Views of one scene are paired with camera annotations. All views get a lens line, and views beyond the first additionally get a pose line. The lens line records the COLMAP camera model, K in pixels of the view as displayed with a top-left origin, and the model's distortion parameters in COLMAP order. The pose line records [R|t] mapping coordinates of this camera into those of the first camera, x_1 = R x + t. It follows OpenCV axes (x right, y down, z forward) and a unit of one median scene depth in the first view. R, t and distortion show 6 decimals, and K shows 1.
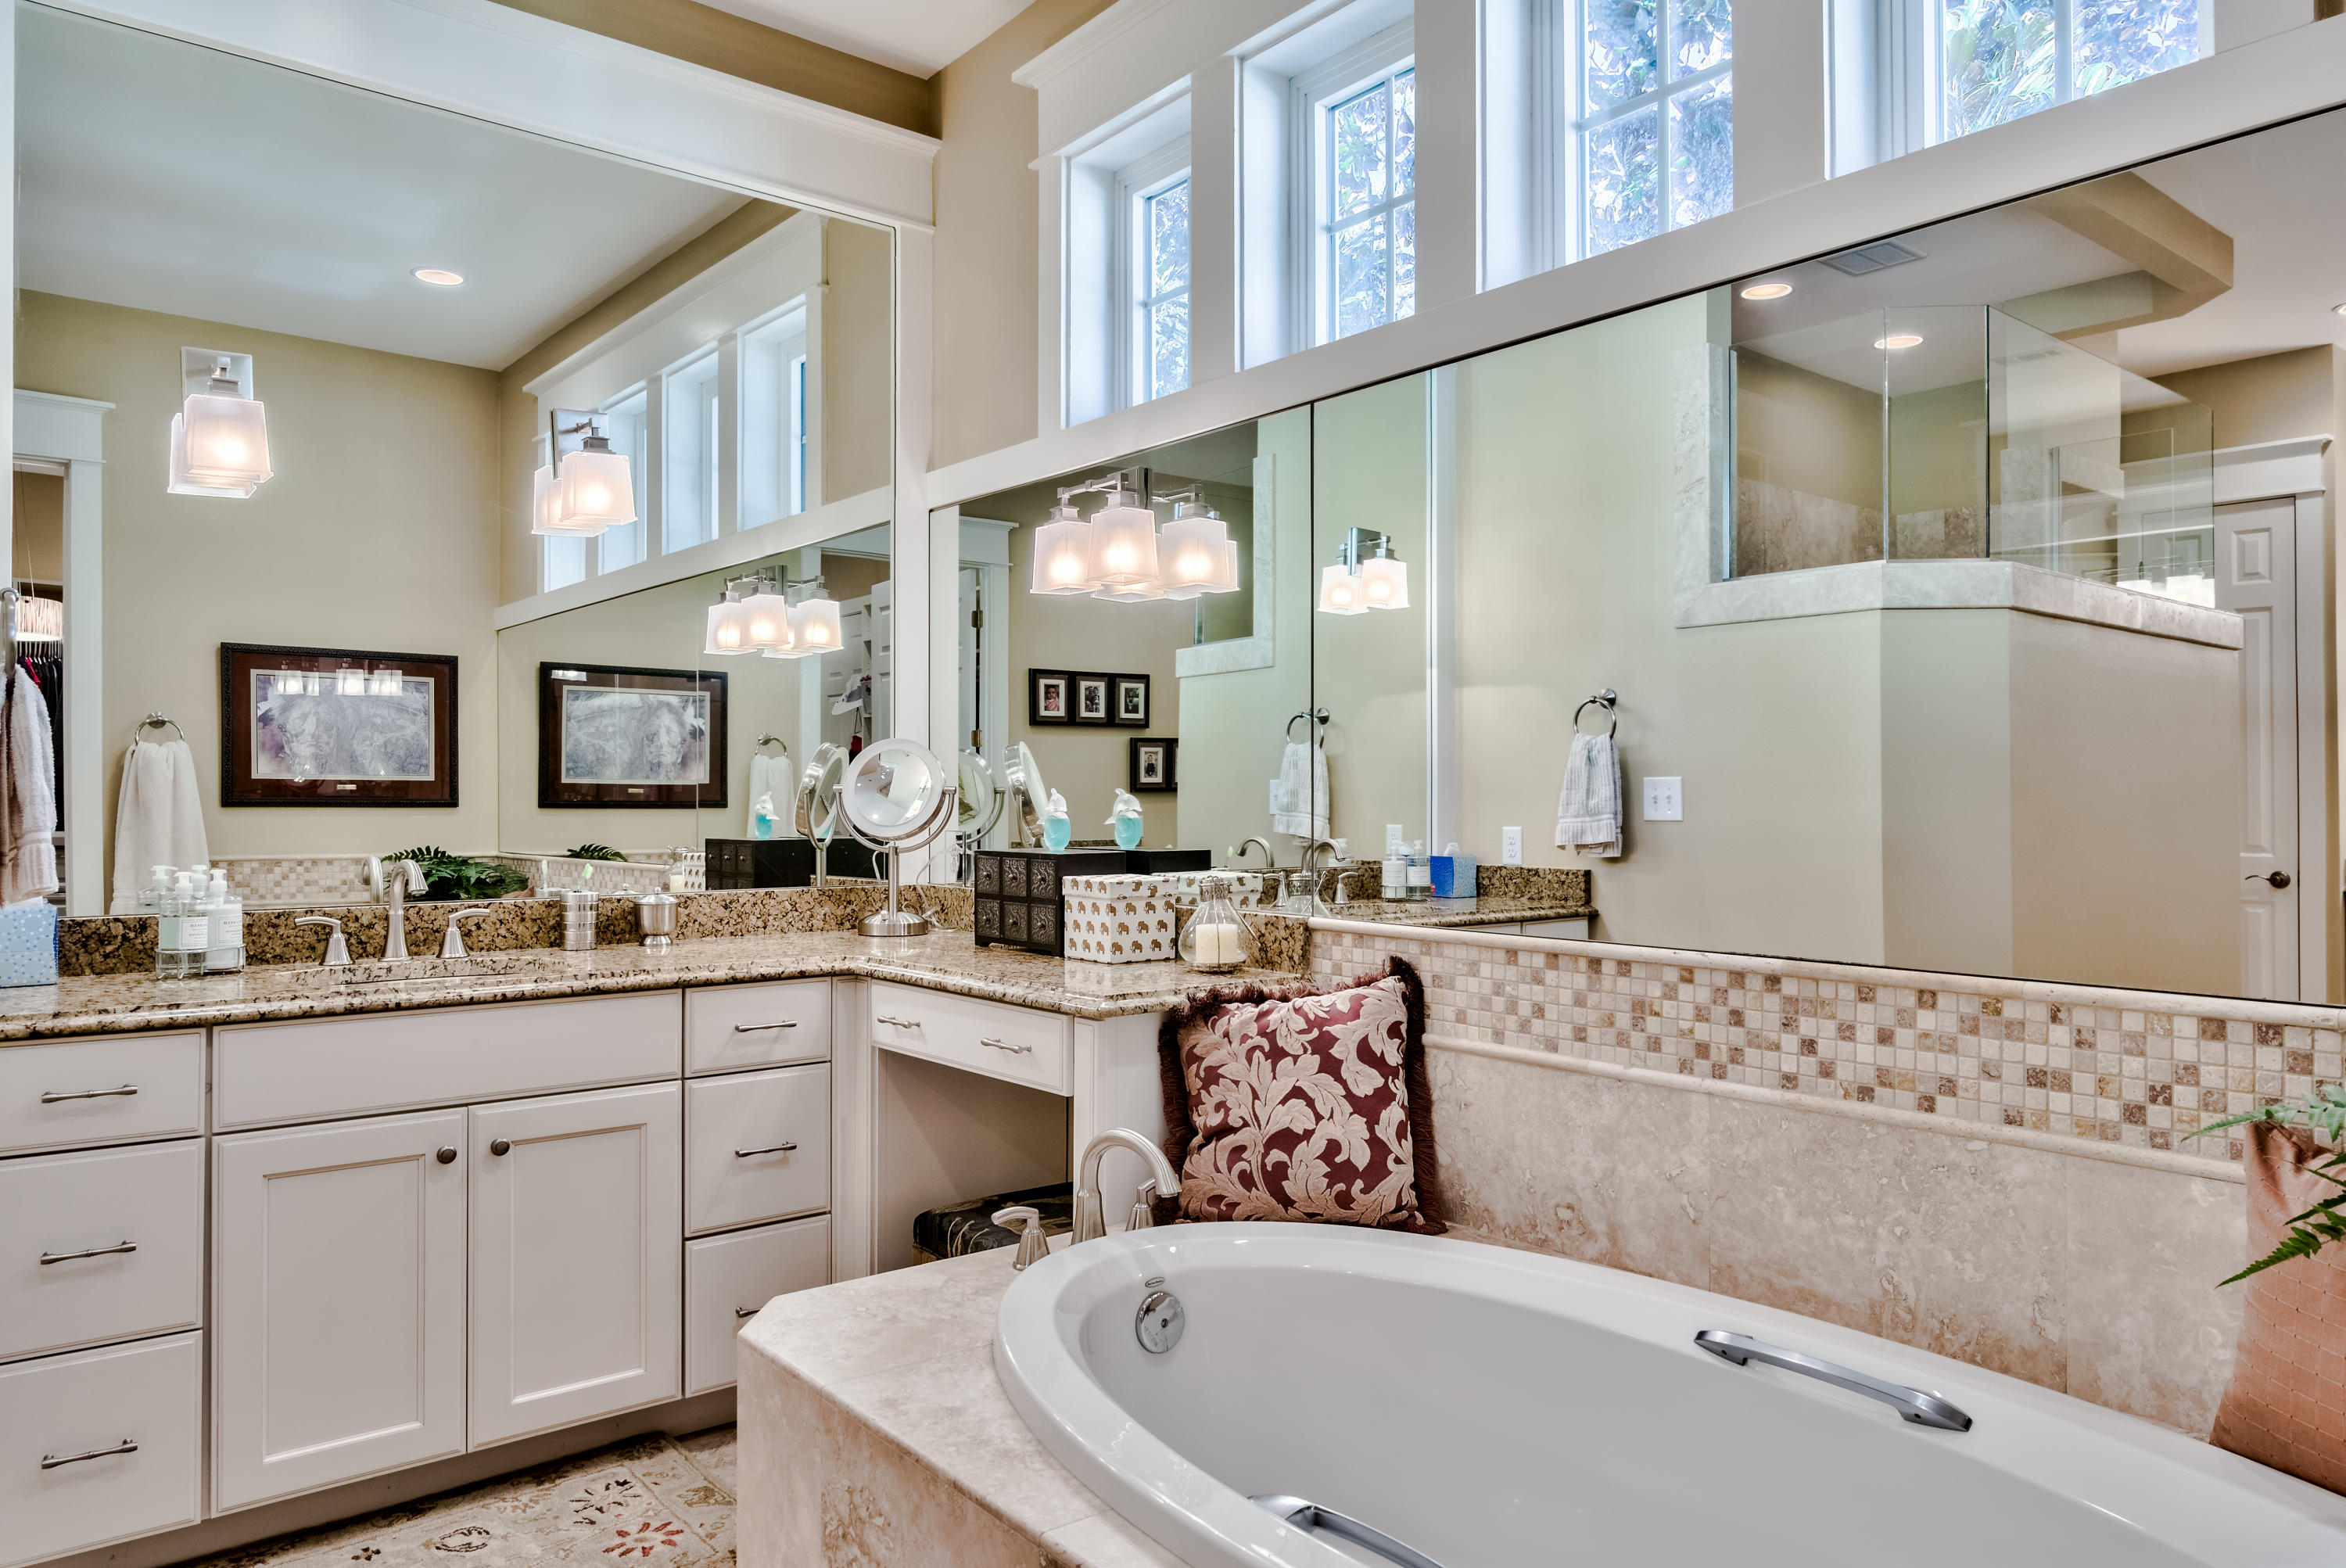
lens RADIAL K [[1528.4, 0, 1167.9], [0, 1528.4, 783.9], [0, 0, 1]] dist [-0.003397, 0.000359]
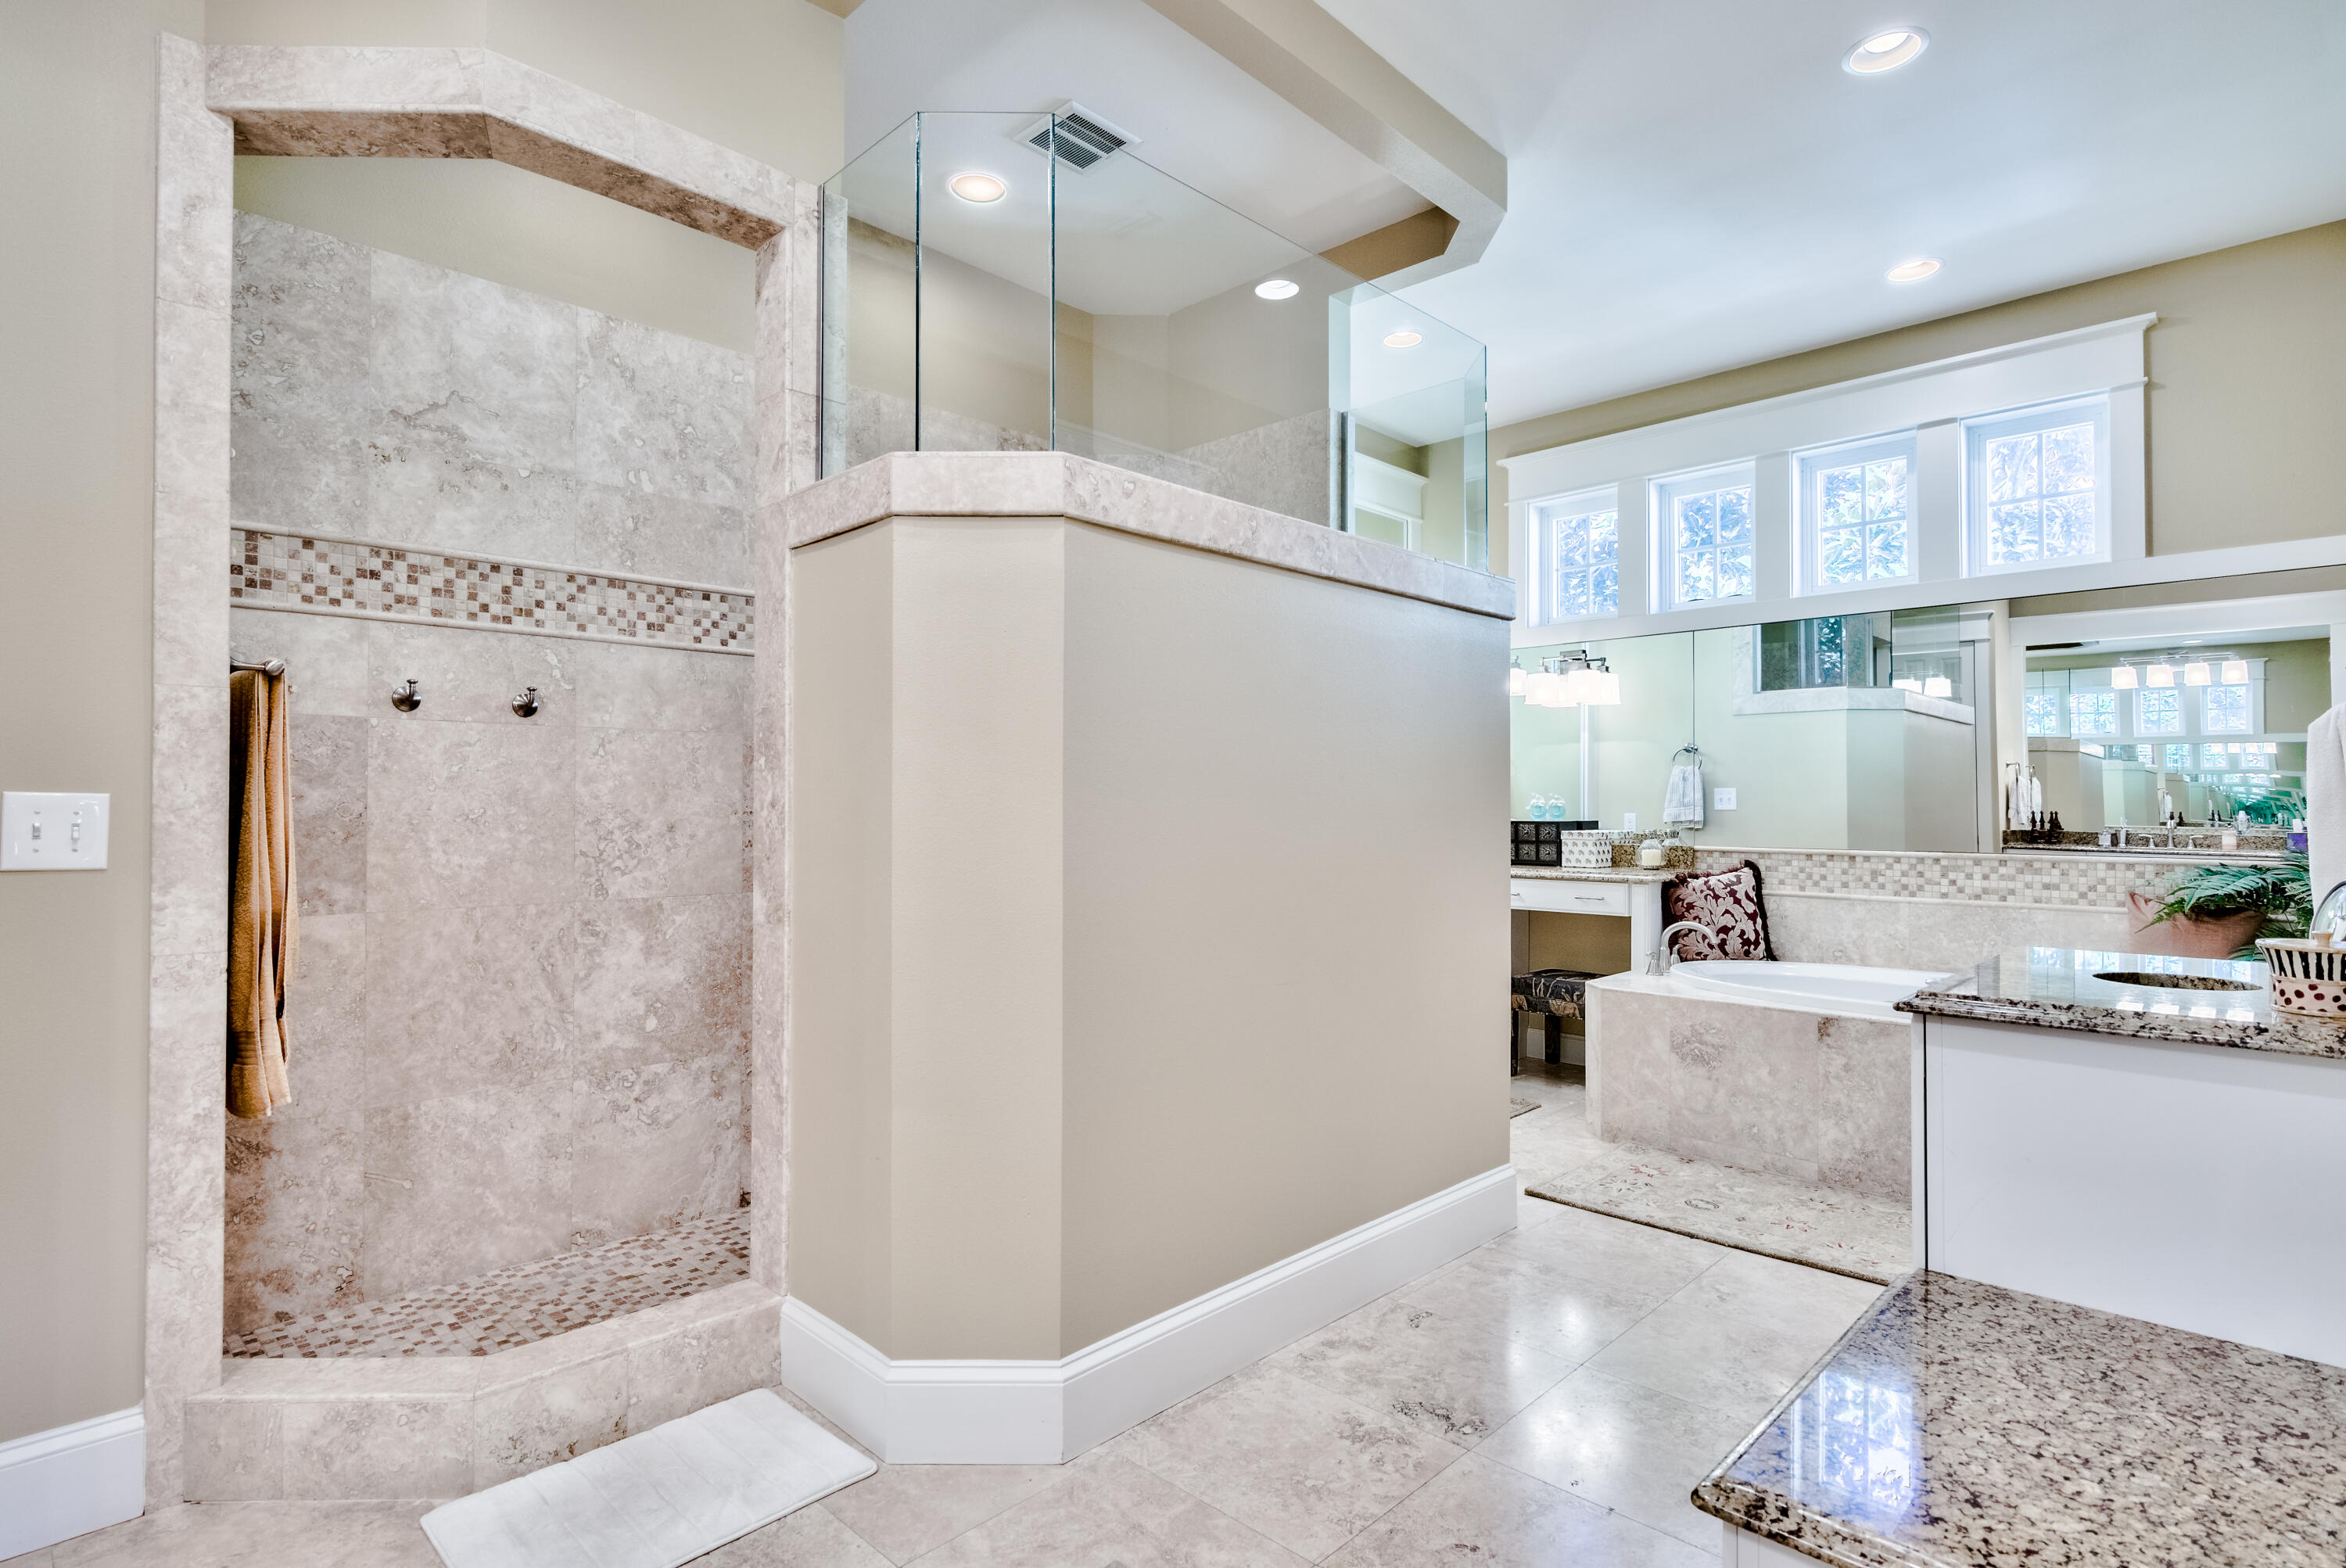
lens RADIAL K [[1152.4, 0, 1178.9], [0, 1152.4, 788.5], [0, 0, 1]] dist [0.000991, -0.001341]
pose [[0.993653, 0.002479, 0.112462, -1.134246], [-0.001883, 0.999984, -0.005400, 0.010827], [-0.112473, 0.005154, 0.993641, -0.875407]]
